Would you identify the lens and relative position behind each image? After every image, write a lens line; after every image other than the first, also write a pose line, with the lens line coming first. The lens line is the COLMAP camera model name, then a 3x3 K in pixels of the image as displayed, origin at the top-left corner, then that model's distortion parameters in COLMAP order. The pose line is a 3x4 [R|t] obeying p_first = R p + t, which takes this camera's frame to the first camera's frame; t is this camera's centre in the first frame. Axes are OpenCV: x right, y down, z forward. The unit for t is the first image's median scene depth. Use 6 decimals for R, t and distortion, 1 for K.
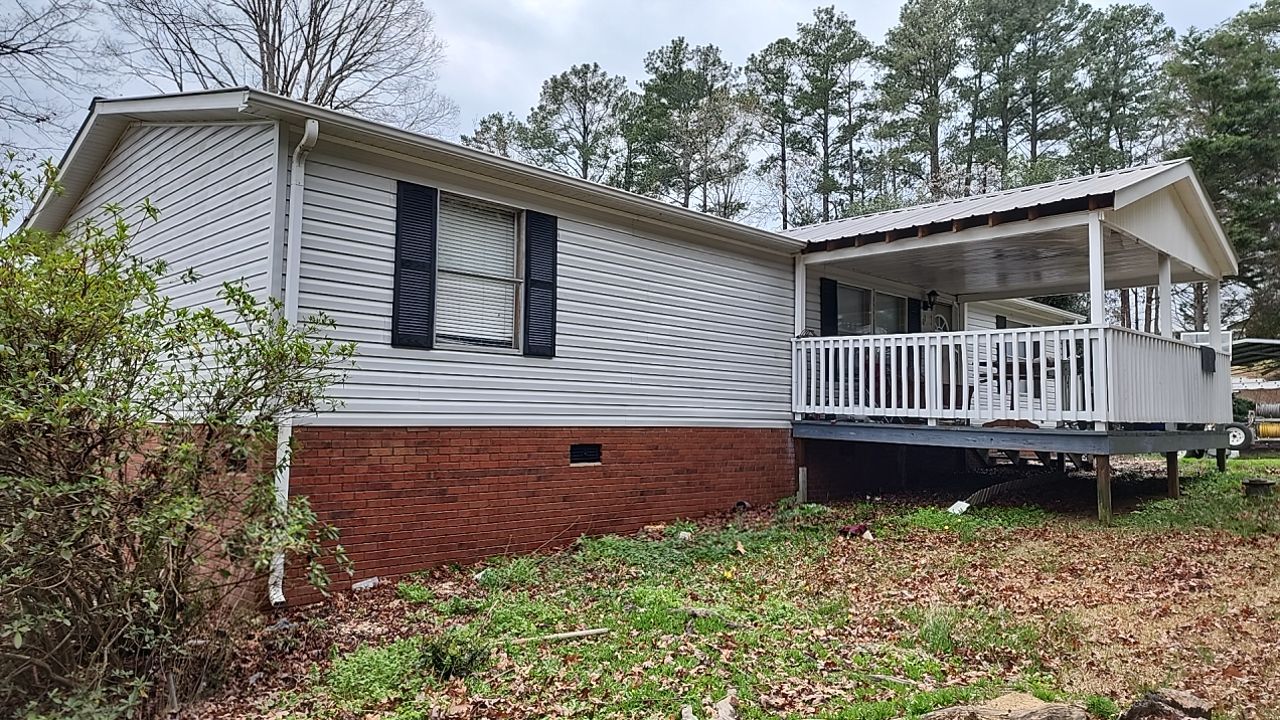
lens RADIAL K [[823.5, 0, 657.9], [0, 823.5, 343.3], [0, 0, 1]] dist [0.090695, -0.069953]
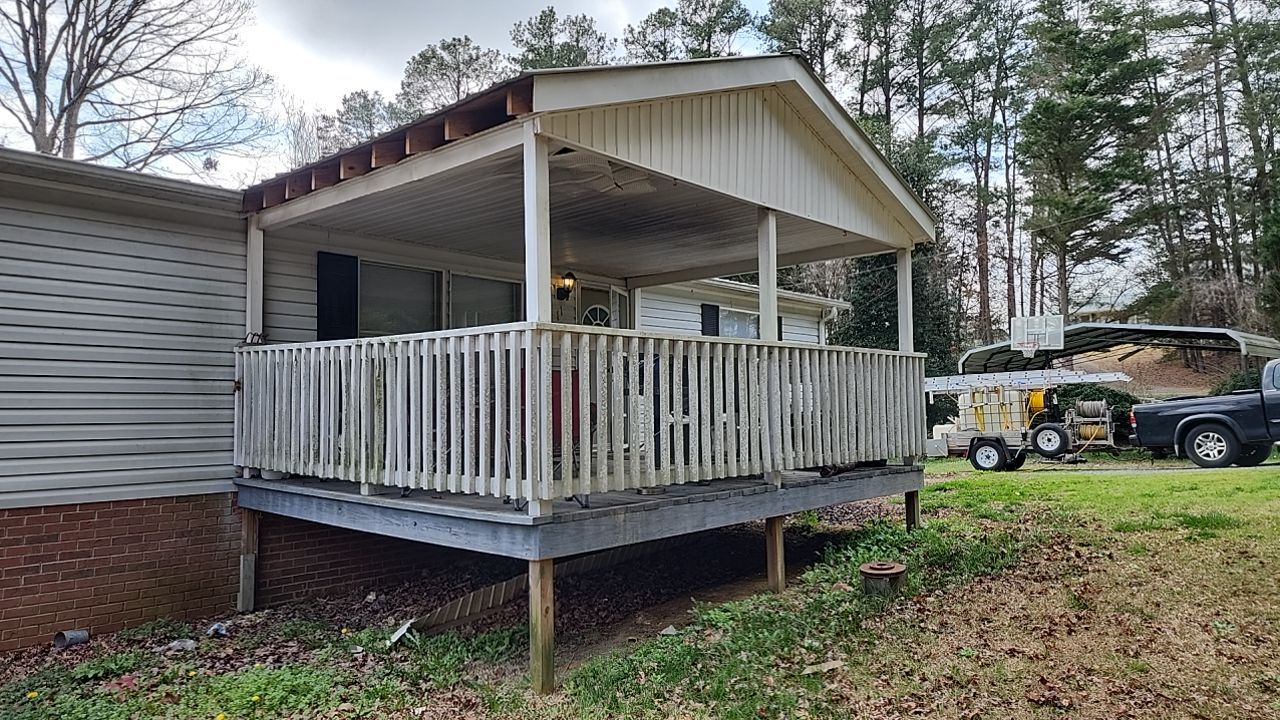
lens RADIAL K [[828.9, 0, 641.6], [0, 828.9, 354.1], [0, 0, 1]] dist [0.104693, -0.059436]
pose [[0.998068, -0.022409, 0.057951, 0.080912], [0.021019, 0.999479, 0.024475, -0.001897], [-0.058469, -0.023210, 0.998019, 0.063981]]
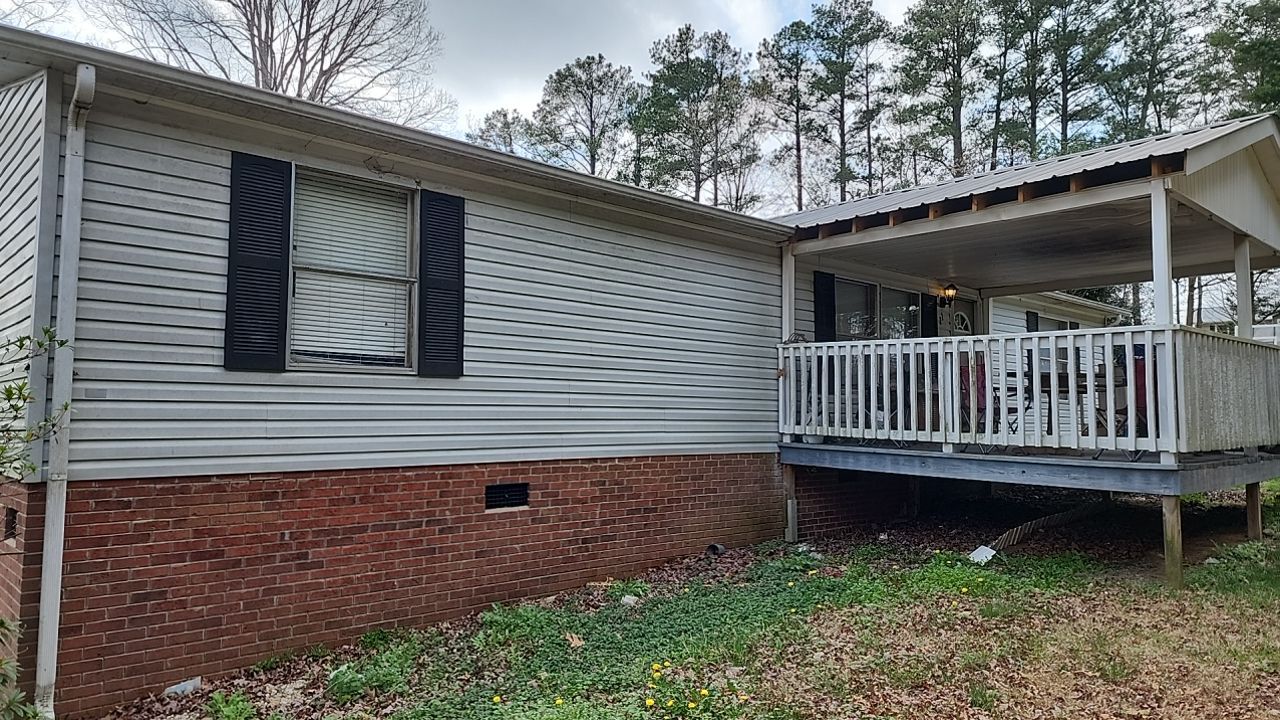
lens RADIAL K [[828.5, 0, 645.5], [0, 828.5, 358.4], [0, 0, 1]] dist [0.079174, -0.059613]
pose [[0.999173, -0.012995, -0.038539, 0.011393], [0.013791, 0.999695, 0.020468, -0.001998], [0.038261, -0.020983, 0.999047, 0.029590]]
